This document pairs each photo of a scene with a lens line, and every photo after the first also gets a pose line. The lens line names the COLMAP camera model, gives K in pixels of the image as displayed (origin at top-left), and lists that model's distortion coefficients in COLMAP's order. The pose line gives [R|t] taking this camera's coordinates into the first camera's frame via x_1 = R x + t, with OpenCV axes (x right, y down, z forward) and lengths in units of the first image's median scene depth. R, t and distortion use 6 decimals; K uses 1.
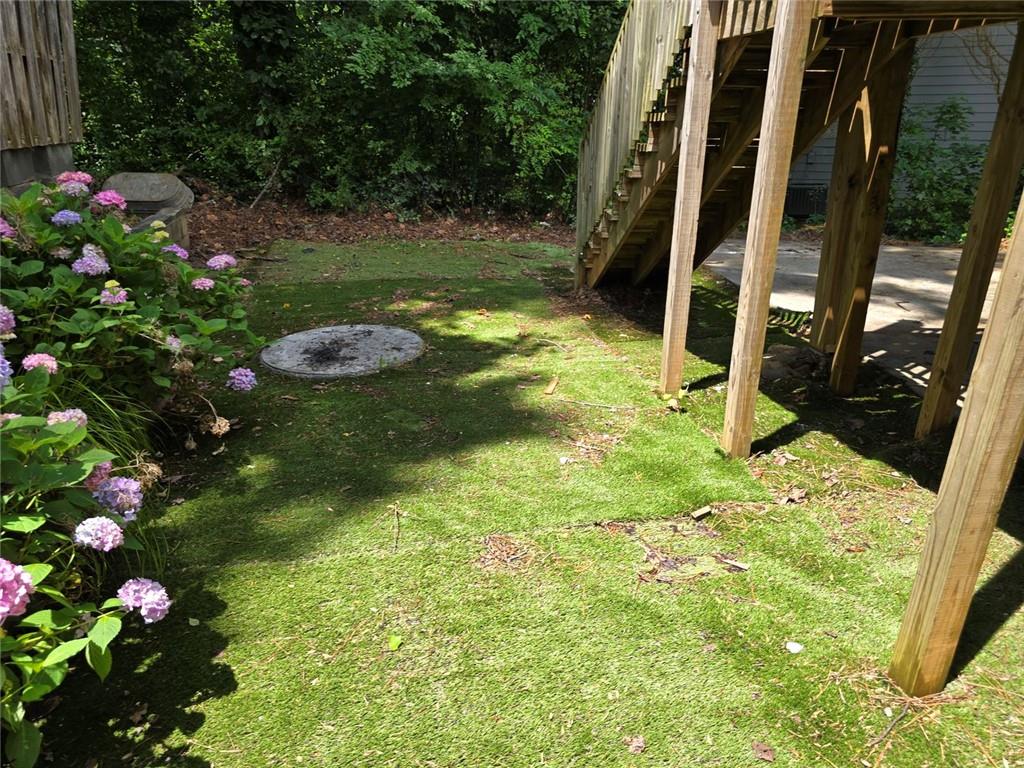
lens RADIAL K [[686.1, 0, 512.3], [0, 686.1, 382.0], [0, 0, 1]] dist [0.035444, -0.001427]
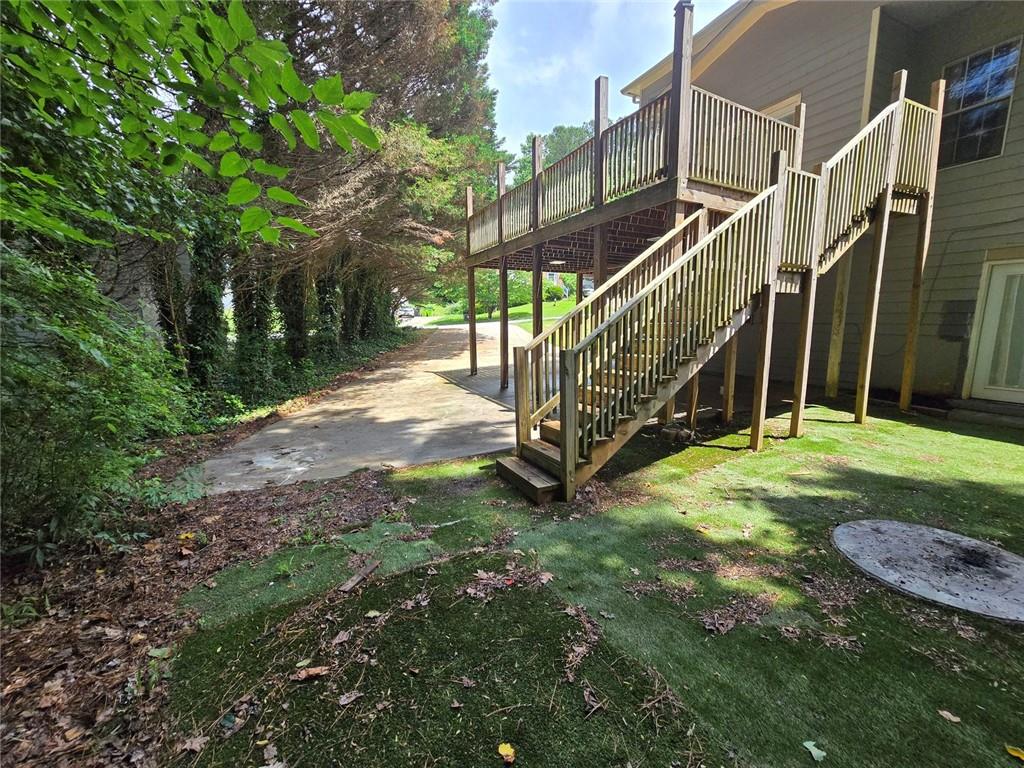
lens RADIAL K [[420.3, 0, 508.4], [0, 420.3, 385.1], [0, 0, 1]] dist [-0.005466, 0.001893]
pose [[-0.357782, -0.141191, 0.923069, -0.546874], [0.344593, 0.898773, 0.271039, -0.640484], [-0.867898, 0.415056, -0.272912, 1.628429]]
